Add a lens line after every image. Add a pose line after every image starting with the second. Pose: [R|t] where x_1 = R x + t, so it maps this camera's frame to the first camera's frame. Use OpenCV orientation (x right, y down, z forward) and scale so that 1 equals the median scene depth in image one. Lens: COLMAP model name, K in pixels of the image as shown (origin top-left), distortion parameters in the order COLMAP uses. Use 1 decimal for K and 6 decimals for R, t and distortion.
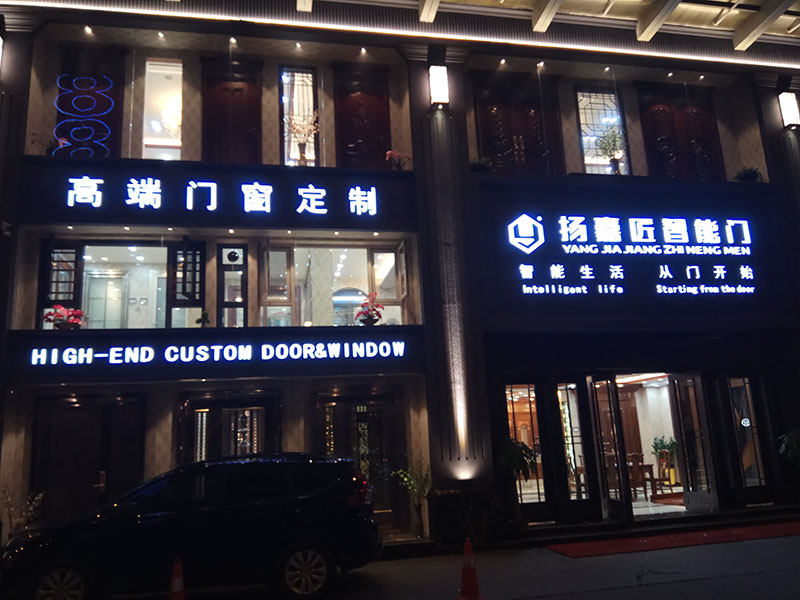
lens RADIAL K [[619.0, 0, 400.0], [0, 619.0, 300.0], [0, 0, 1]] dist [0.113971, -0.169384]
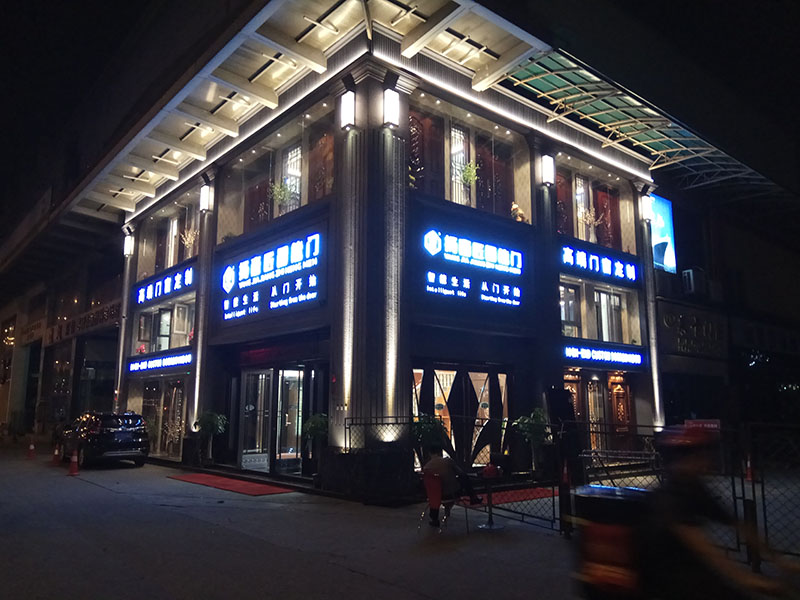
lens RADIAL K [[619.0, 0, 400.0], [0, 619.0, 300.0], [0, 0, 1]] dist [0.113971, -0.169384]
pose [[0.482294, -0.100857, -0.870184, 1.716249], [0.162646, 0.986388, -0.024179, 0.049165], [0.860778, -0.129871, 0.492133, 0.587228]]
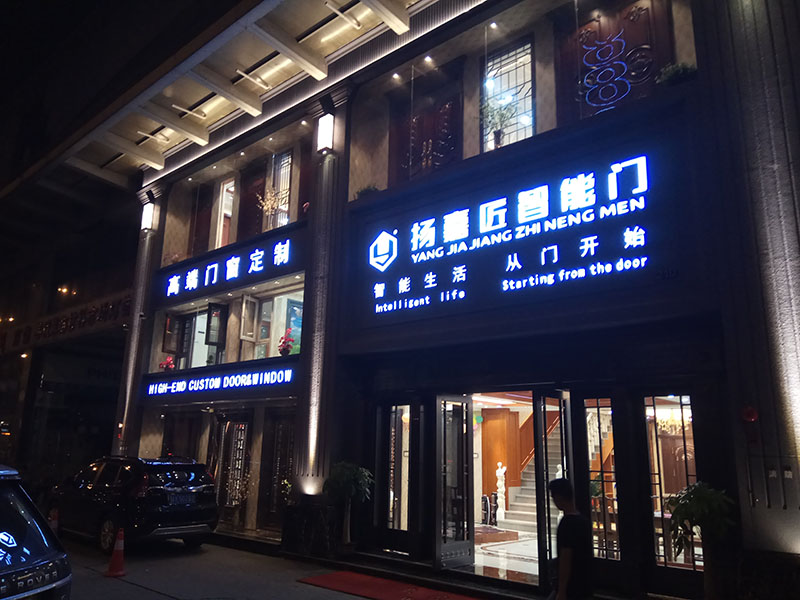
lens RADIAL K [[587.5, 0, 416.2], [0, 587.5, 314.3], [0, 0, 1]] dist [0.160083, -0.278121]
pose [[0.625899, -0.112970, -0.771679, 0.922120], [0.113362, 0.992123, -0.053296, 0.046301], [0.771621, -0.054120, 0.633776, 0.439706]]
